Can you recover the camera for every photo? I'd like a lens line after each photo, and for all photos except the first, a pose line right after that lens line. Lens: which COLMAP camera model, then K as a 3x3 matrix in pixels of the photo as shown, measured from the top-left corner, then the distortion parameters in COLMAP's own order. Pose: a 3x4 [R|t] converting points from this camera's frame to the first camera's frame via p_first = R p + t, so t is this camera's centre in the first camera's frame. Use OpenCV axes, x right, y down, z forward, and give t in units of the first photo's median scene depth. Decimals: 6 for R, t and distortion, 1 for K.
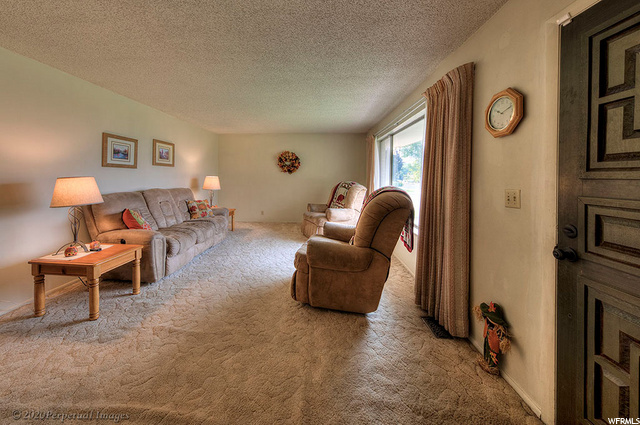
lens RADIAL K [[209.9, 0, 296.9], [0, 209.9, 179.4], [0, 0, 1]] dist [0.001682, 0.000110]
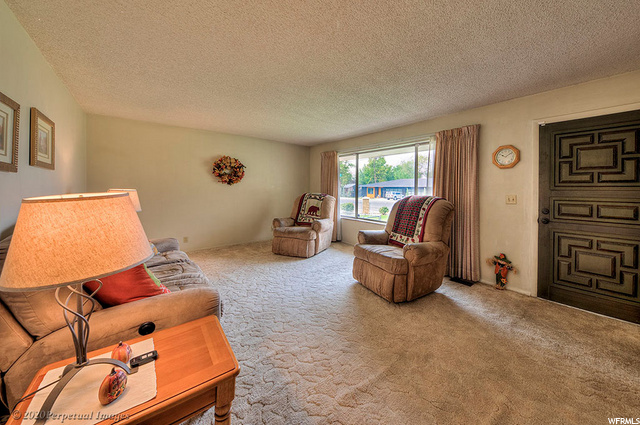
lens RADIAL K [[223.1, 0, 318.2], [0, 223.1, 191.1], [0, 0, 1]] dist [-0.001375, -0.000170]
pose [[0.718771, -0.014261, 0.695100, -1.453071], [0.011364, 0.999897, 0.008763, -0.024650], [-0.695154, 0.001601, 0.718860, 0.594258]]
